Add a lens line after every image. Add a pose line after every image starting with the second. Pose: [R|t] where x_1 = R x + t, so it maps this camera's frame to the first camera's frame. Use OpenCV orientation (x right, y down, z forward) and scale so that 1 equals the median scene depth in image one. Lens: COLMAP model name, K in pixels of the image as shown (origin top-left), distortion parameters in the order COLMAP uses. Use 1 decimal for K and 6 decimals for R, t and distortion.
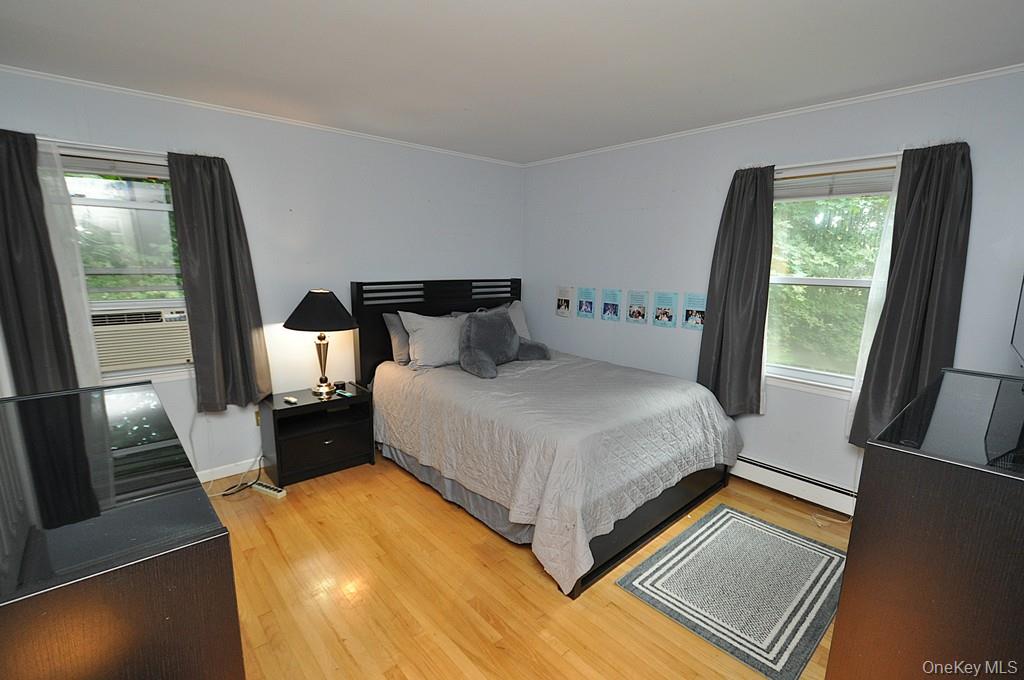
lens RADIAL K [[478.5, 0, 509.1], [0, 478.5, 355.5], [0, 0, 1]] dist [0.004225, -0.000517]
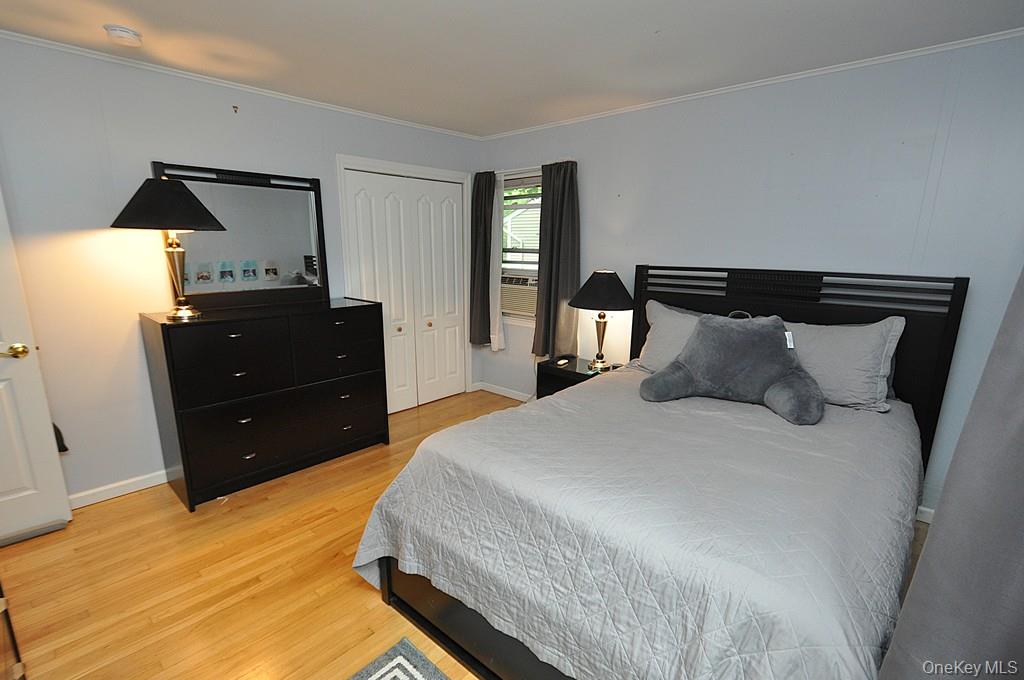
lens RADIAL K [[478.5, 0, 509.1], [0, 478.5, 355.5], [0, 0, 1]] dist [0.004225, -0.000517]
pose [[0.098231, 0.213479, -0.971997, 0.621179], [-0.203590, 0.960374, 0.190351, -0.111392], [0.974116, 0.179190, 0.137801, 0.664322]]
